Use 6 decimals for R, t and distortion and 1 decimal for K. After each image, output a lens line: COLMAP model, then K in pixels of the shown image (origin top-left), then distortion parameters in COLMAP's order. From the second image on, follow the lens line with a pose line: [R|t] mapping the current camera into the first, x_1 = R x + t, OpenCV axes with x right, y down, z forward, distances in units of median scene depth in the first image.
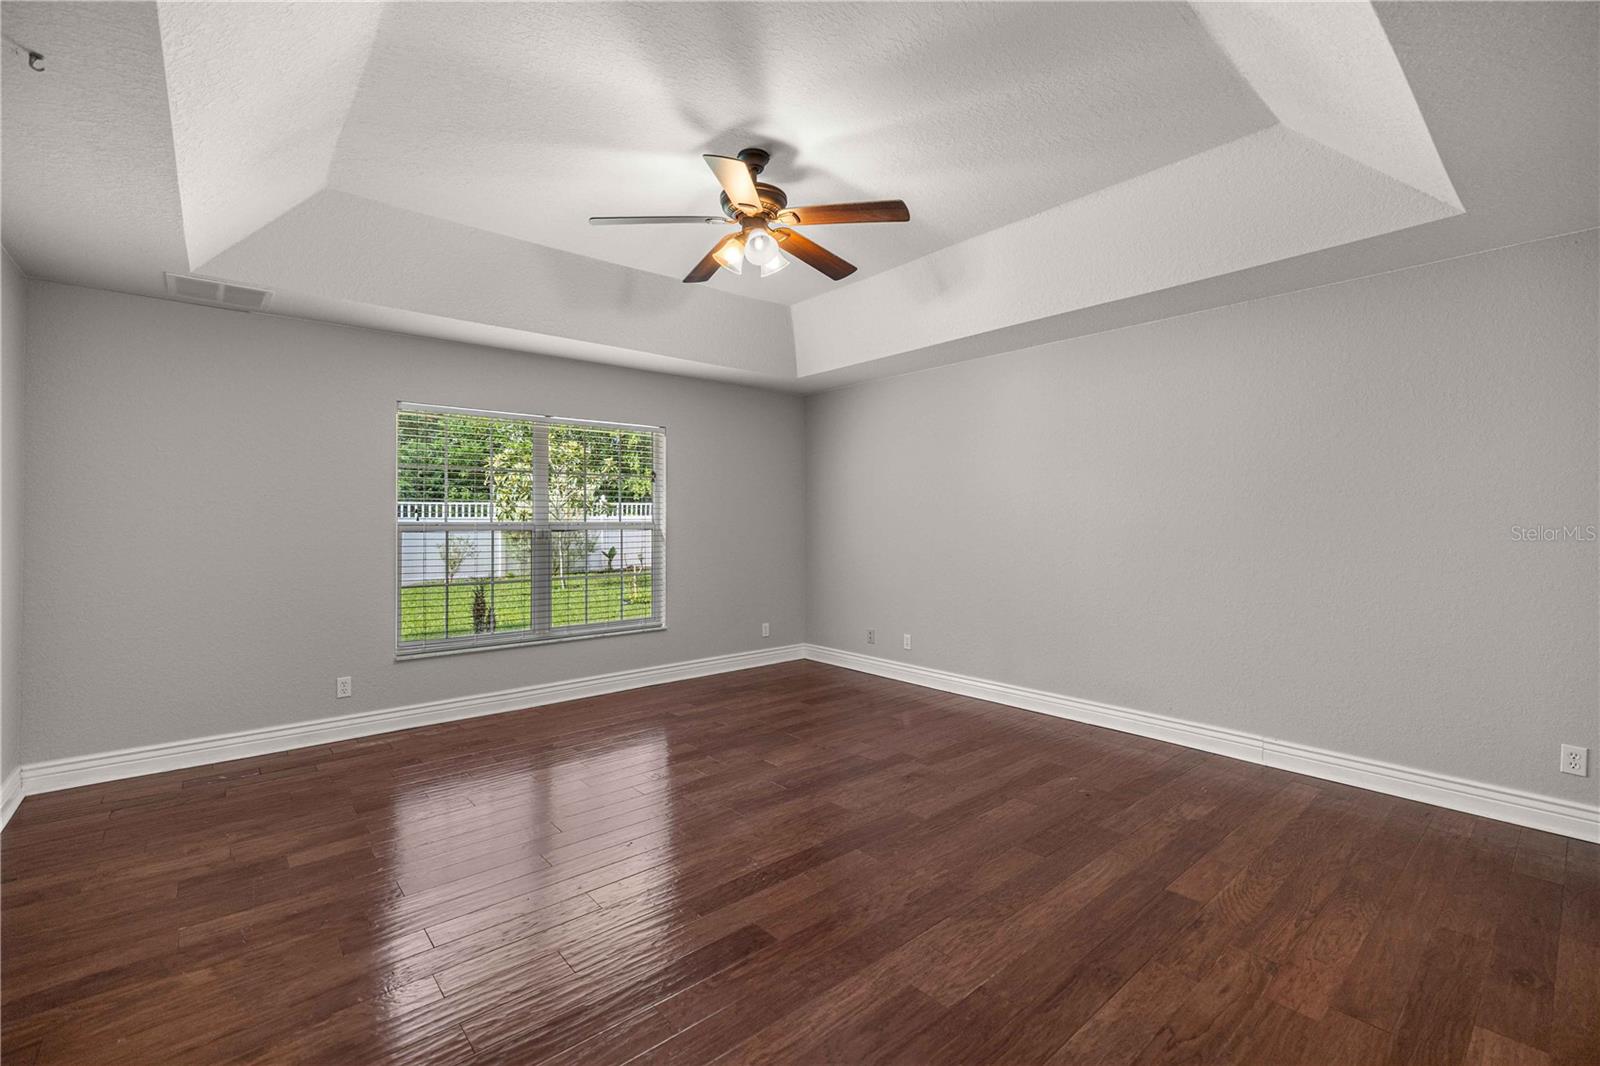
lens RADIAL K [[675.9, 0, 801.2], [0, 675.9, 527.3], [0, 0, 1]] dist [0.002175, -0.000290]
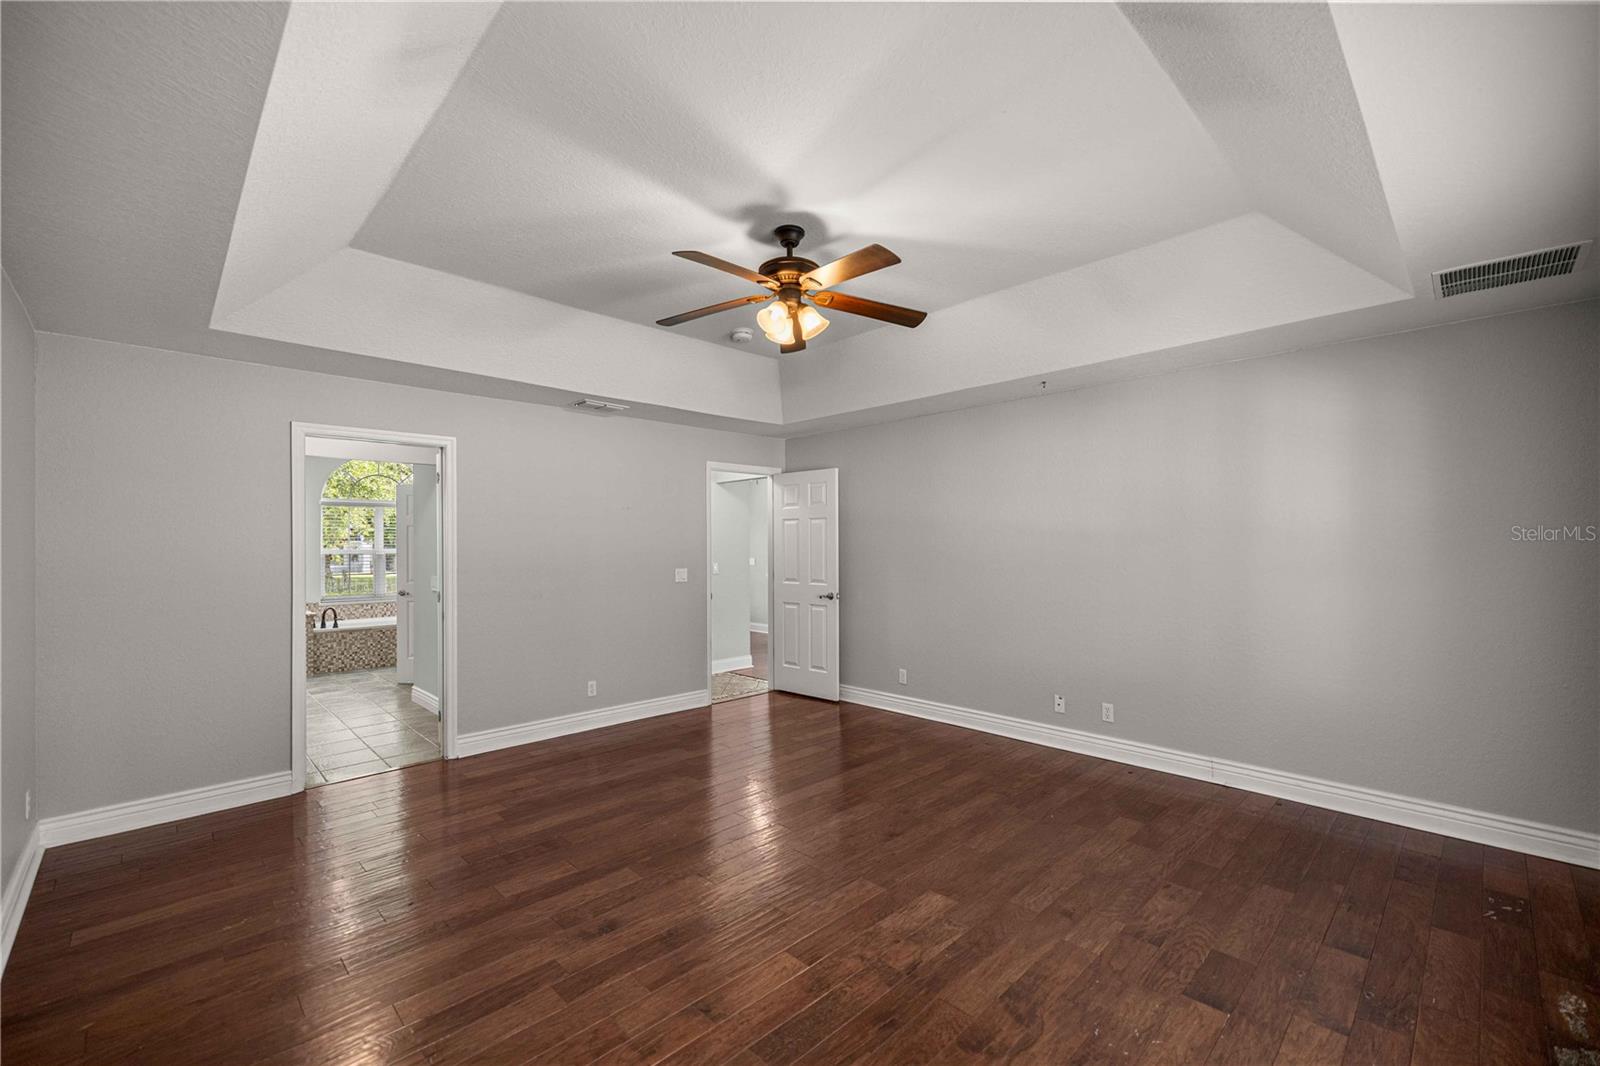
lens RADIAL K [[675.9, 0, 800.0], [0, 675.9, 543.0], [0, 0, 1]] dist [0.002175, -0.000290]
pose [[-0.997784, 0.000219, -0.066531, -0.004514], [0.000708, 0.999973, -0.007324, -0.044905], [0.066527, -0.007355, -0.997758, 2.100245]]
